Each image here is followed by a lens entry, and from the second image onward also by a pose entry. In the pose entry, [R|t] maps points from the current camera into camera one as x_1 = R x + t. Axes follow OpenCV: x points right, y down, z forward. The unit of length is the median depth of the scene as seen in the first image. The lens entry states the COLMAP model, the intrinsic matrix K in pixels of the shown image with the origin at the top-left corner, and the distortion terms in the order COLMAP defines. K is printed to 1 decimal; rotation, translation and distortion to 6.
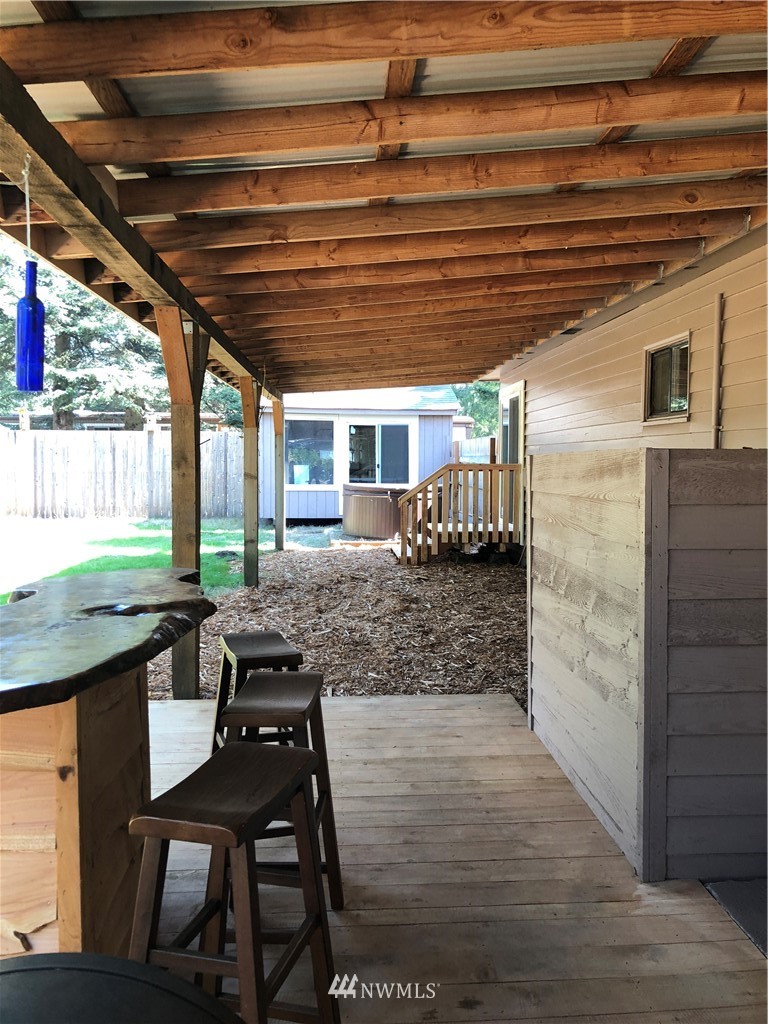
lens RADIAL K [[831.5, 0, 385.2], [0, 831.5, 508.9], [0, 0, 1]] dist [0.025126, -0.026508]
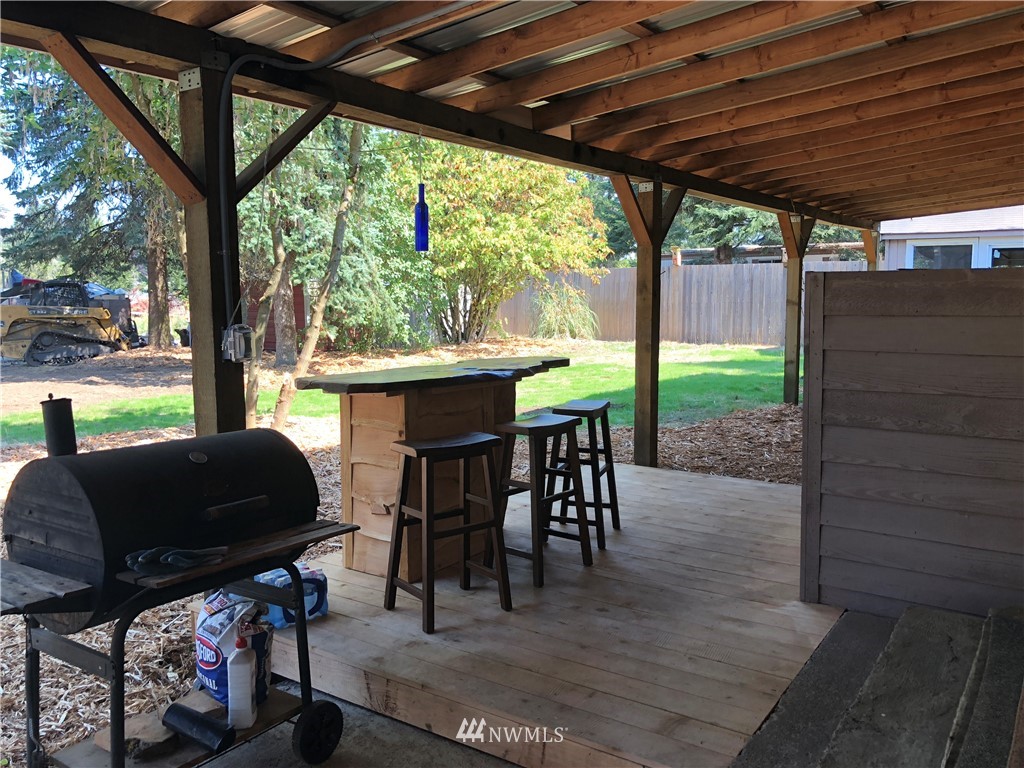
lens RADIAL K [[831.5, 0, 511.0], [0, 831.5, 386.6], [0, 0, 1]] dist [0.025126, -0.026508]
pose [[0.783782, 0.061879, -0.617946, 0.631904], [-0.028397, 0.997554, 0.063873, 0.030239], [0.620387, -0.032515, 0.783622, -0.265126]]
